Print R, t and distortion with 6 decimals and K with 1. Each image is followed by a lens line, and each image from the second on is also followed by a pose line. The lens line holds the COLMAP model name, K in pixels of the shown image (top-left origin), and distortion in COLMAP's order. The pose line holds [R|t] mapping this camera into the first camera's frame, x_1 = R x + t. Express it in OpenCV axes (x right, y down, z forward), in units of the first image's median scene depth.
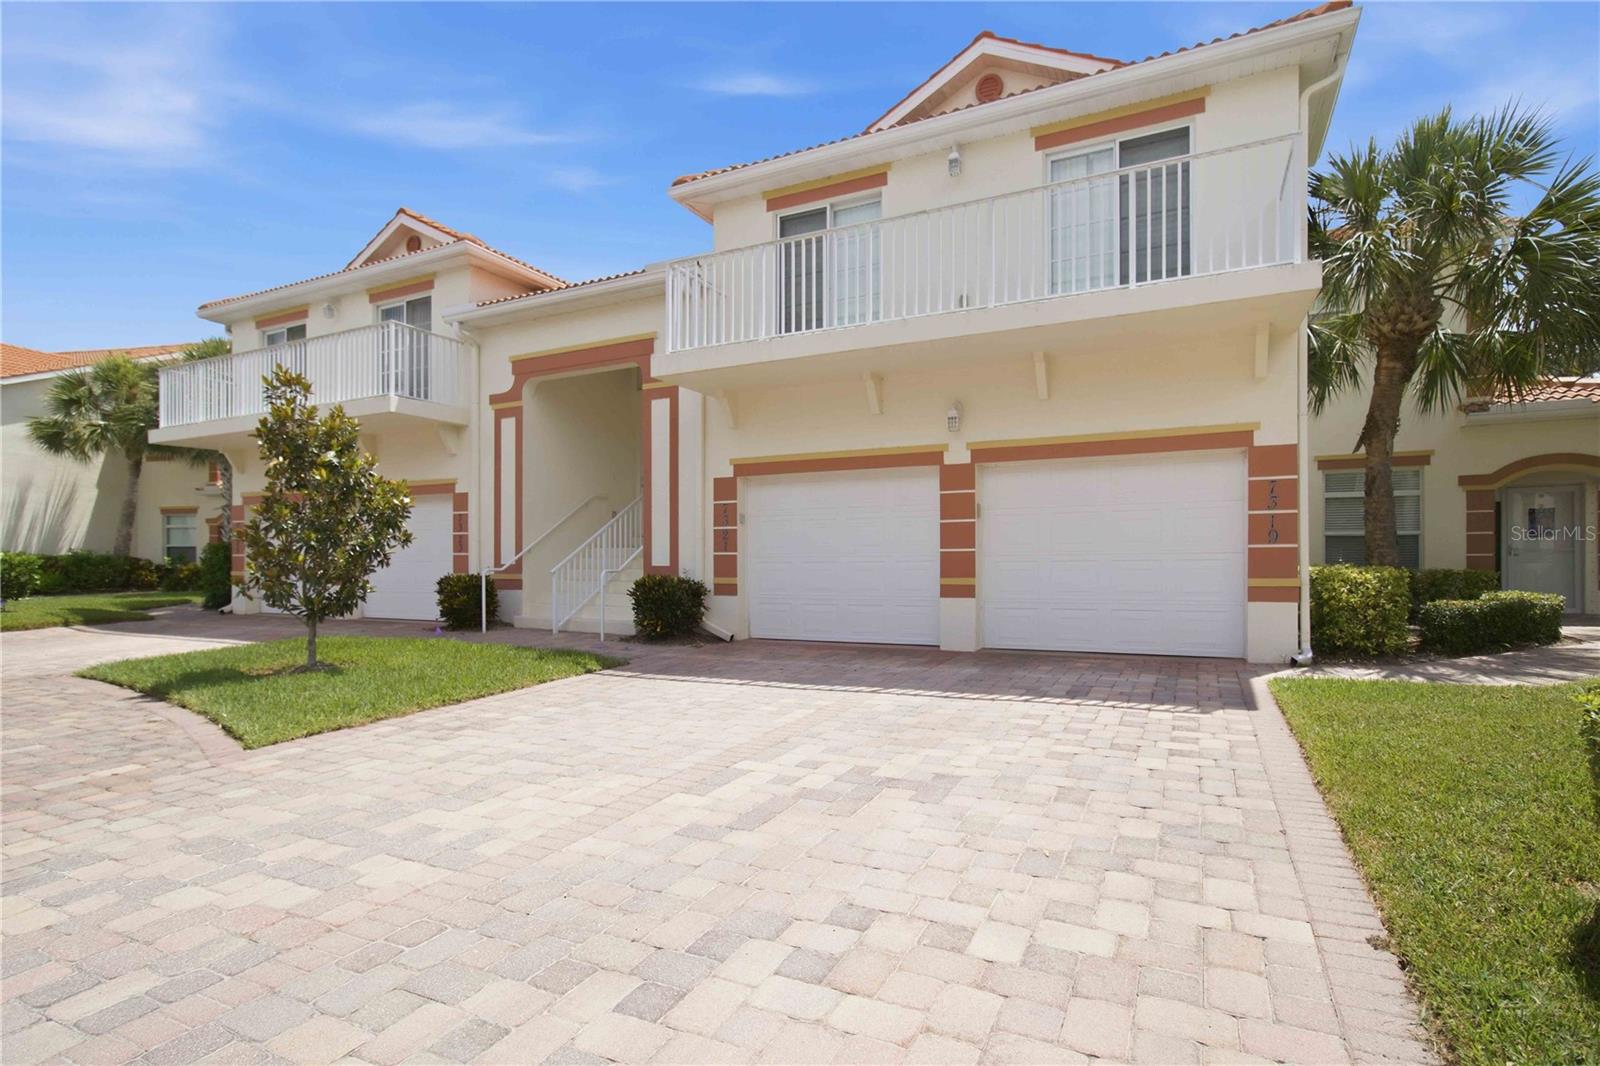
lens RADIAL K [[775.5, 0, 801.3], [0, 775.5, 560.0], [0, 0, 1]] dist [0.000799, 0.000278]
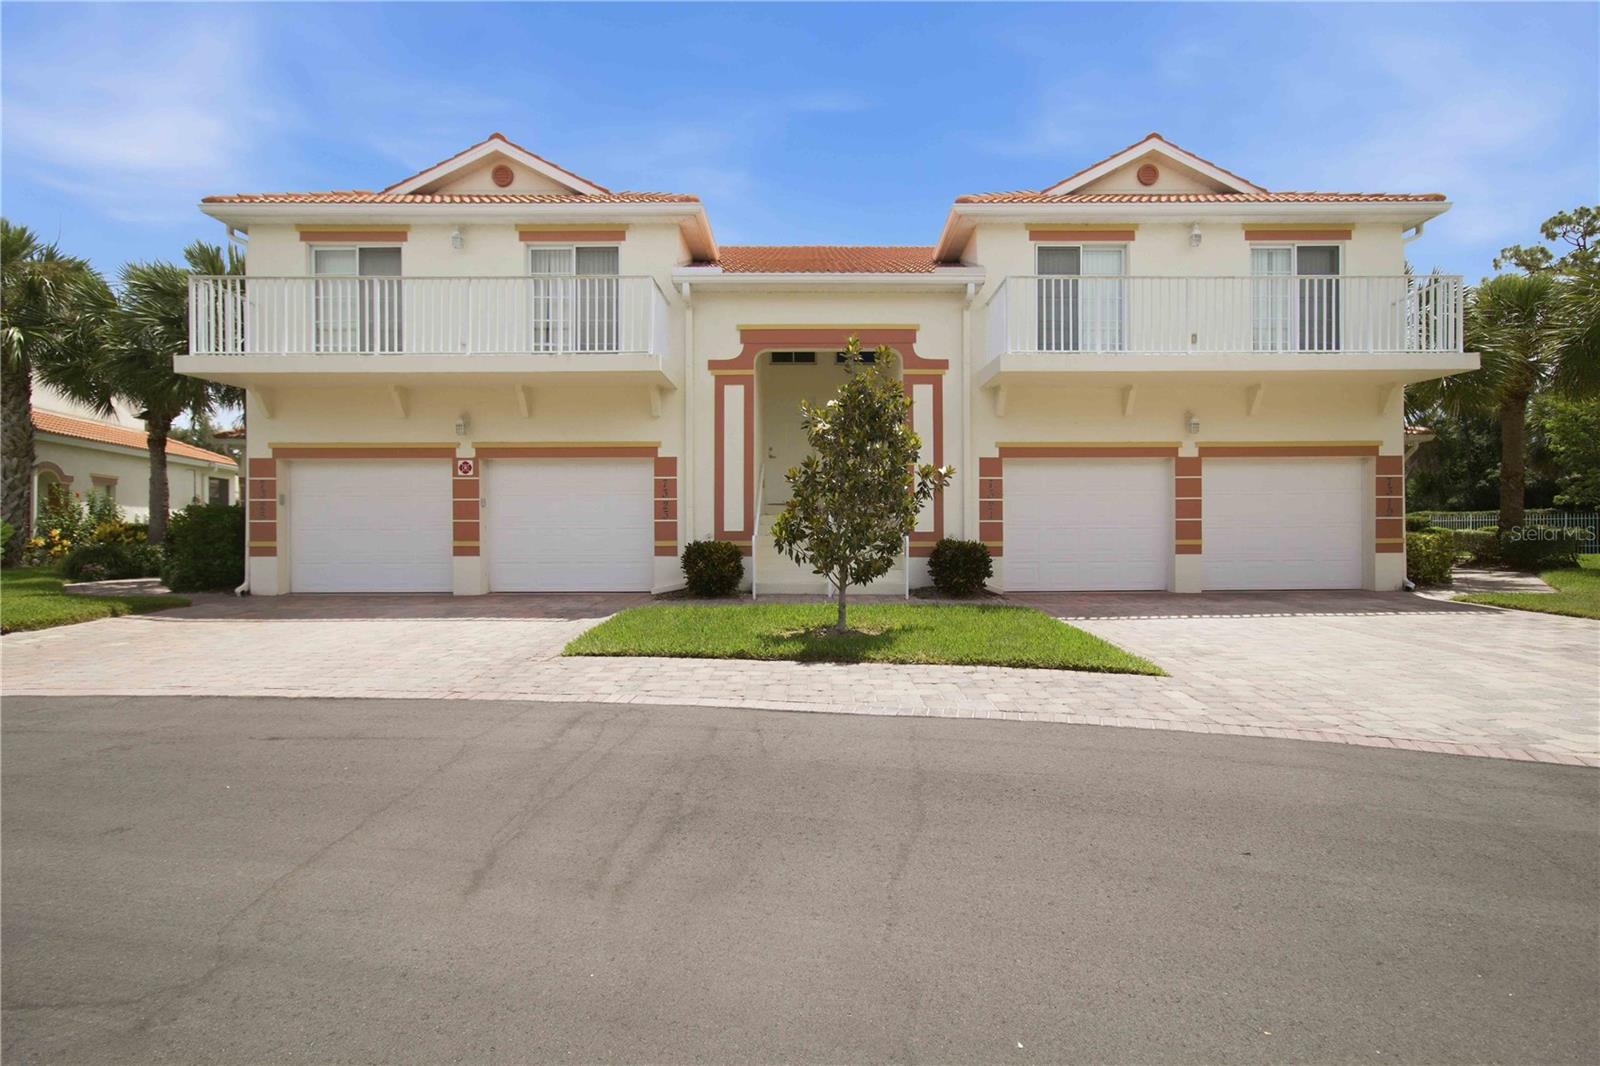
lens RADIAL K [[758.4, 0, 800.0], [0, 758.4, 533.0], [0, 0, 1]] dist [-0.004893, -0.000321]
pose [[0.895964, -0.004114, 0.444108, -0.879145], [-0.000866, 0.999939, 0.011009, -0.002946], [-0.444126, -0.010249, 0.895906, 0.089438]]
